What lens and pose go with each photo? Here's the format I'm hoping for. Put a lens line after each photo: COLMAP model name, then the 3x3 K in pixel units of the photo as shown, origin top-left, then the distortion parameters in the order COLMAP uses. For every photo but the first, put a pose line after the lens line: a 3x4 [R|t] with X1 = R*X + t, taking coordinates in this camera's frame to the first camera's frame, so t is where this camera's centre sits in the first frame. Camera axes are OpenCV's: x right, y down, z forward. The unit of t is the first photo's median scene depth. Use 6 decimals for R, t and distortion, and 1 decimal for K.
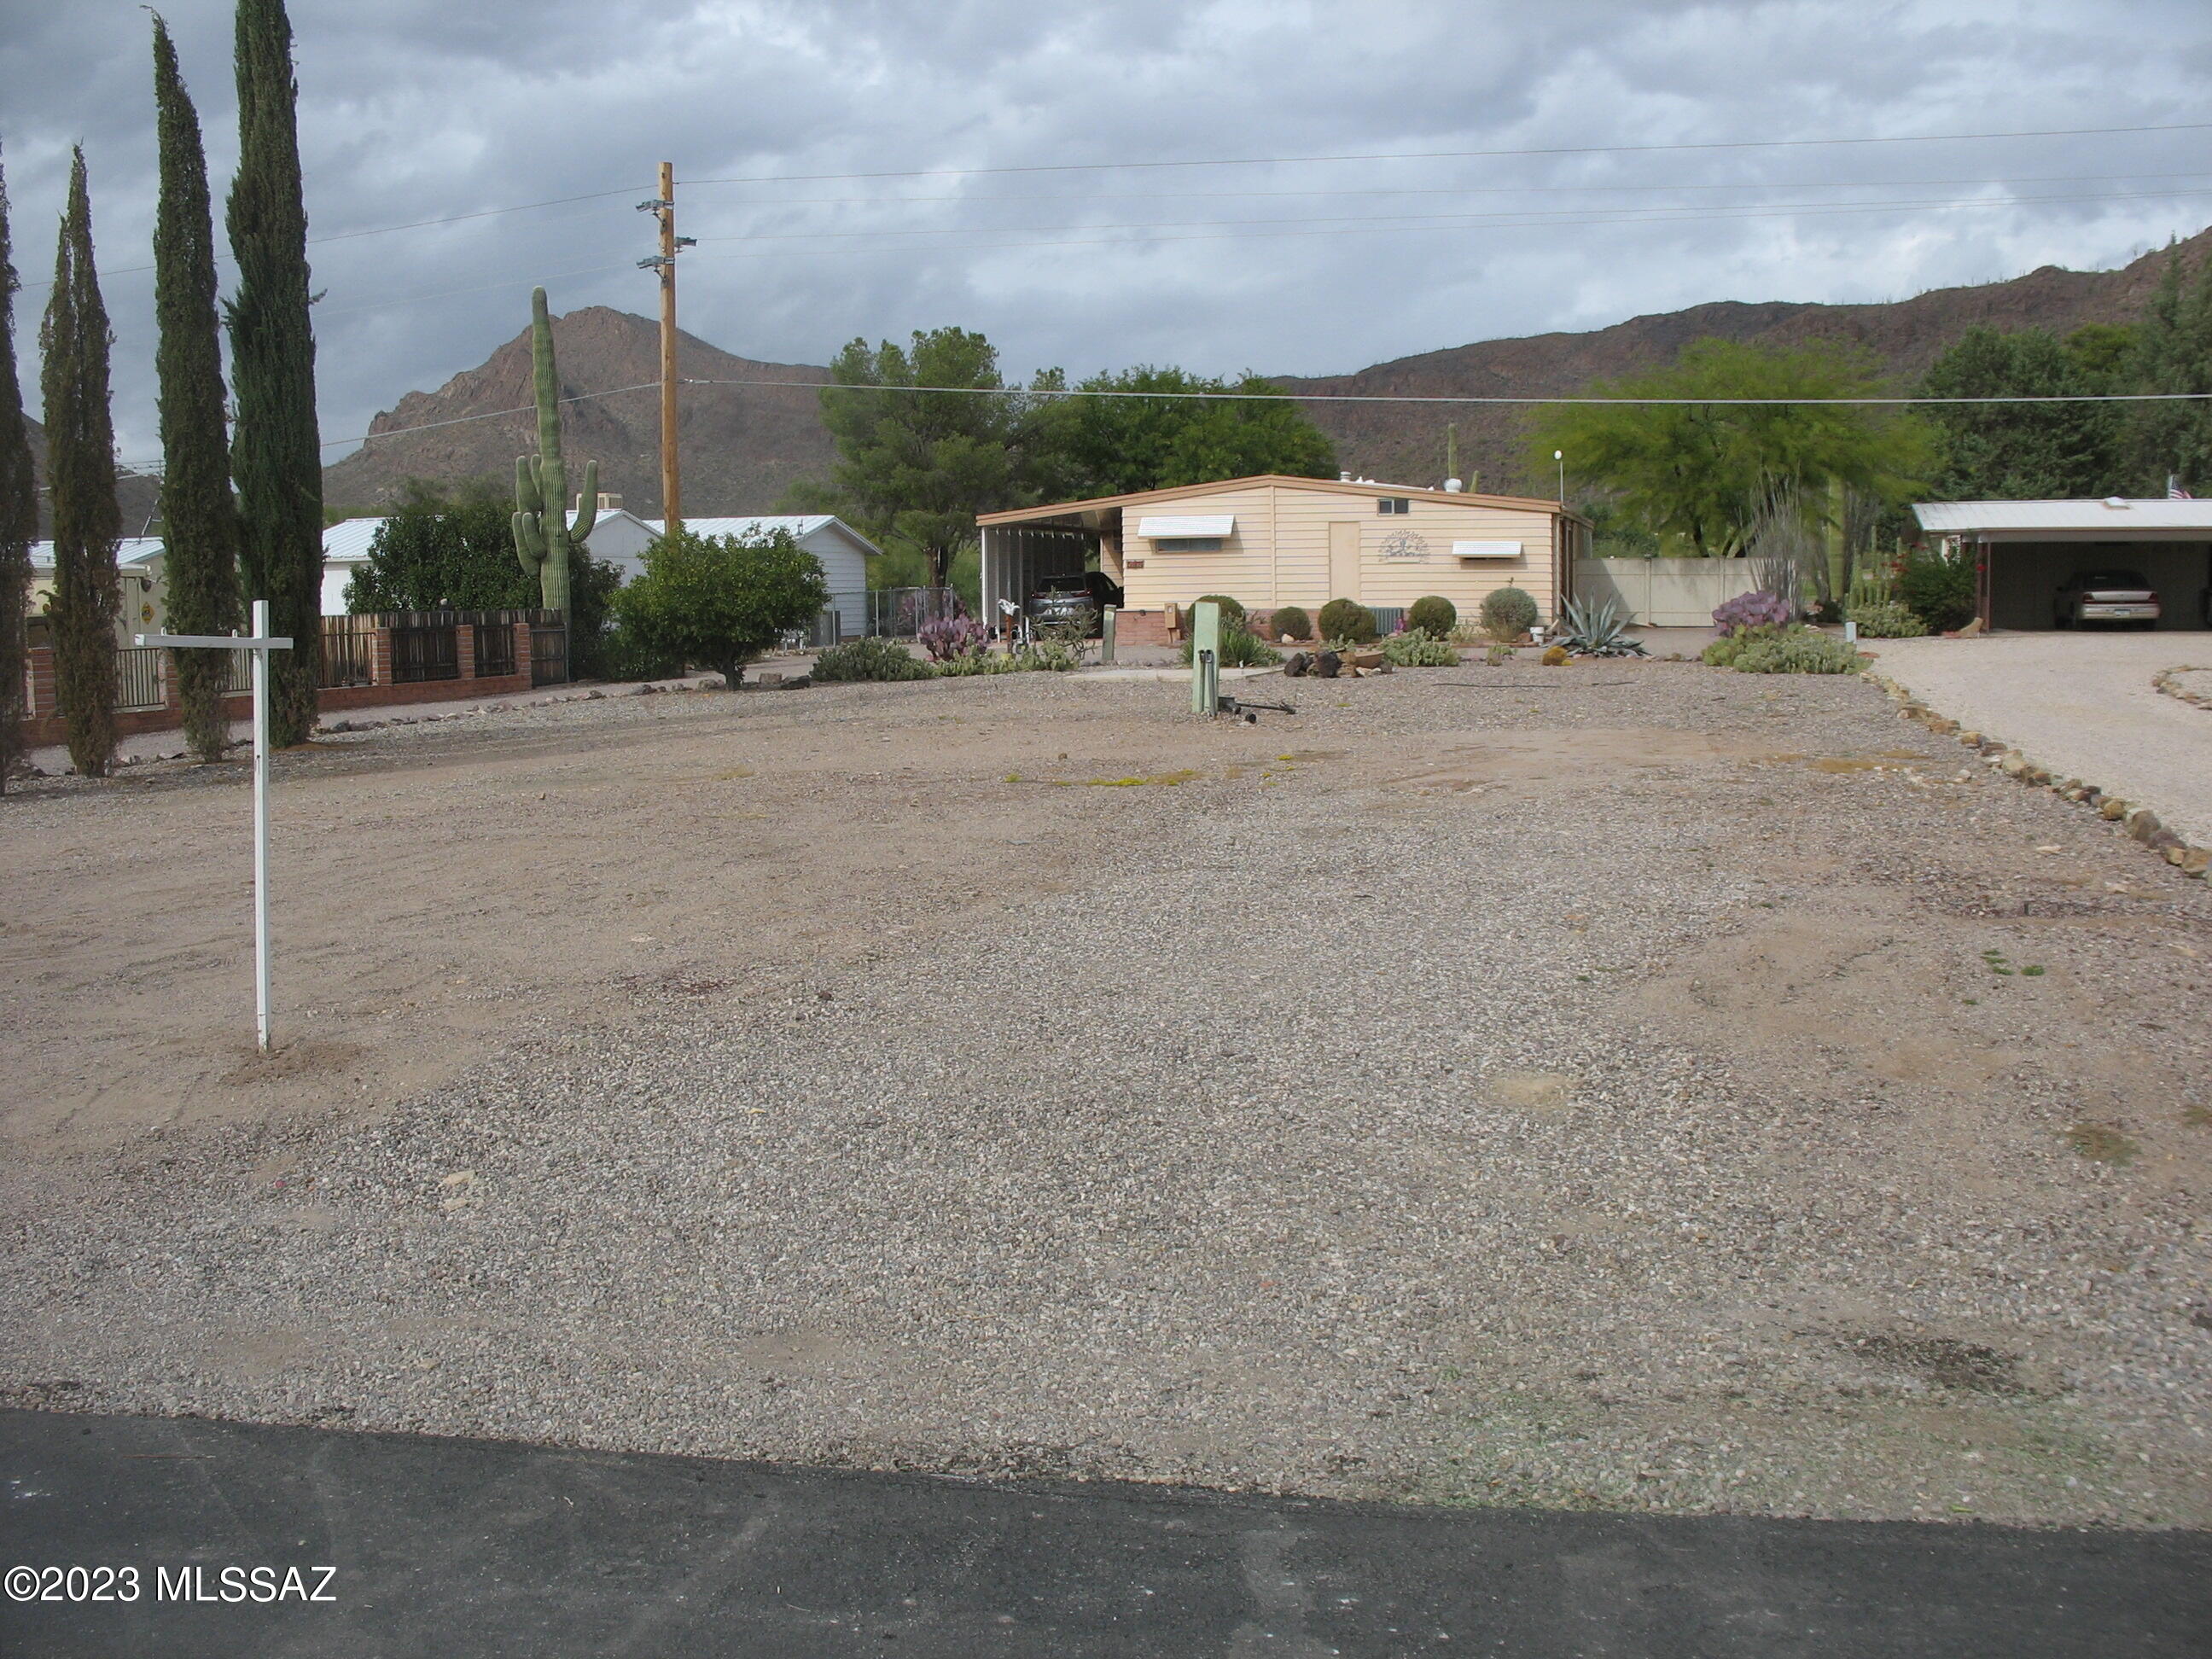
lens RADIAL K [[2292.1, 0, 1113.6], [0, 2292.1, 858.0], [0, 0, 1]] dist [-0.194943, 0.219218]
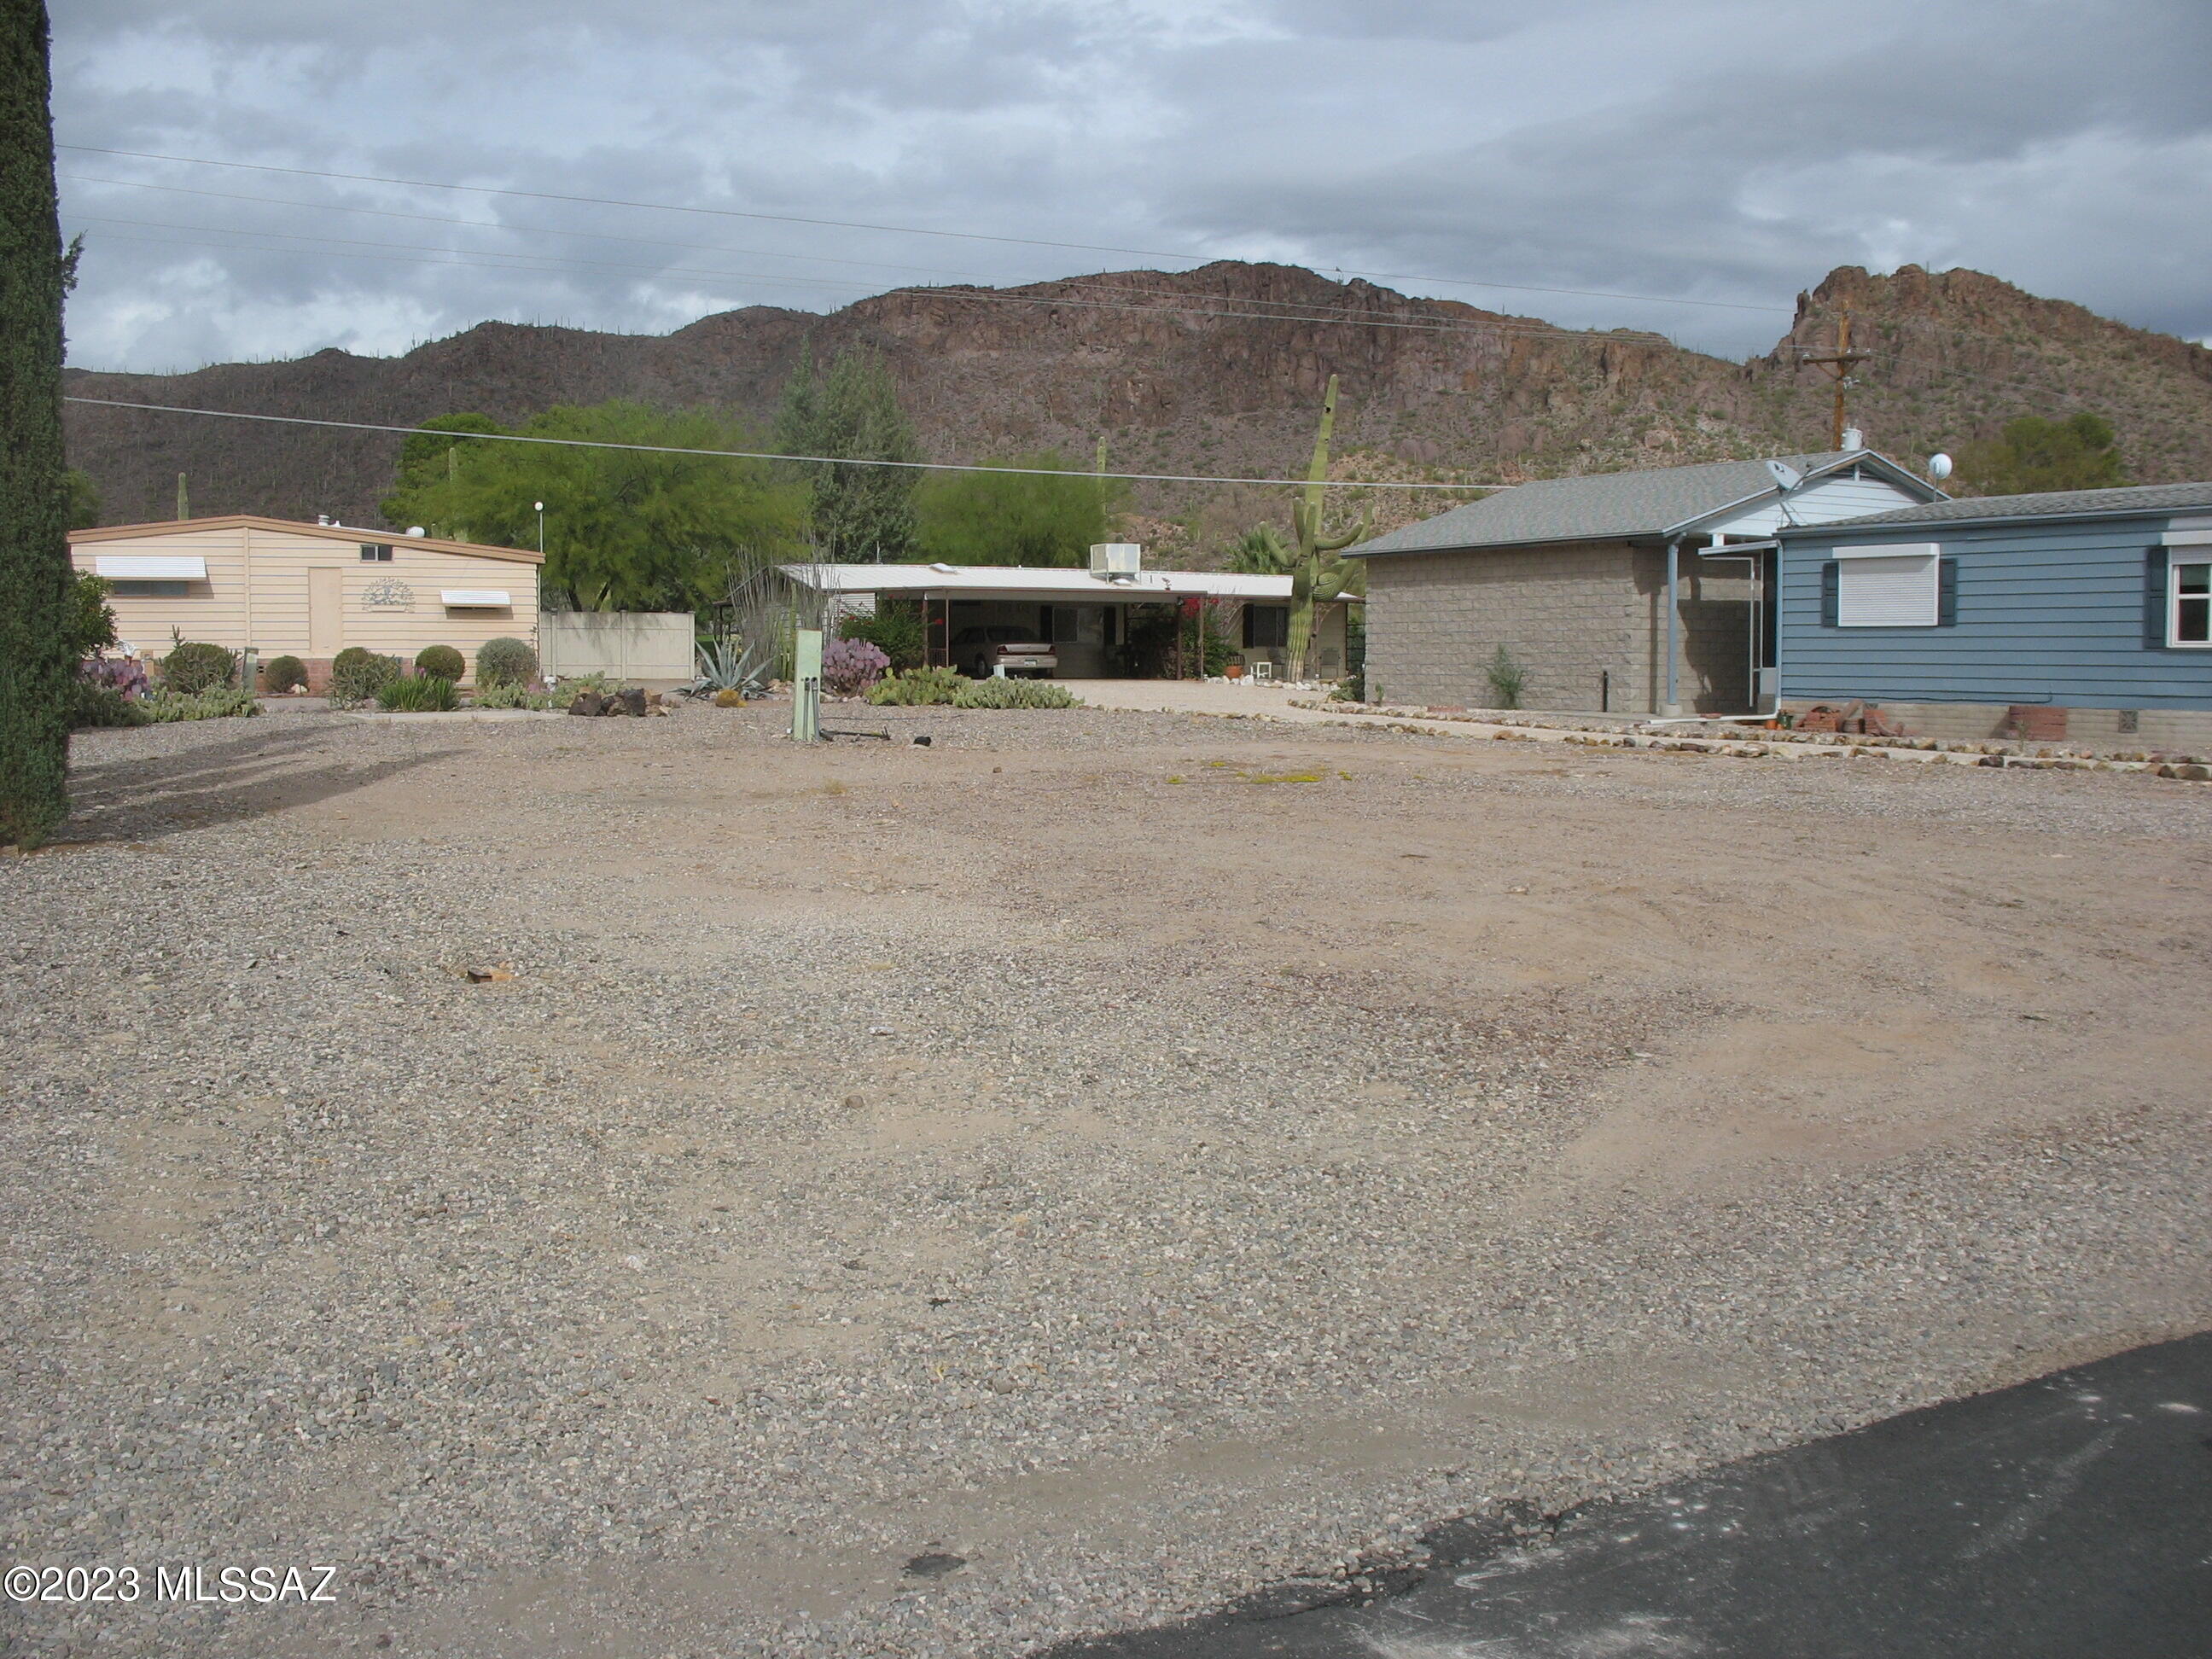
lens RADIAL K [[2292.1, 0, 1113.6], [0, 2292.1, 858.0], [0, 0, 1]] dist [-0.194943, 0.219218]
pose [[0.739469, -0.041997, 0.671879, -0.278546], [0.064499, 0.997881, -0.008613, 0.002786], [-0.670093, 0.049705, 0.740611, 0.088834]]
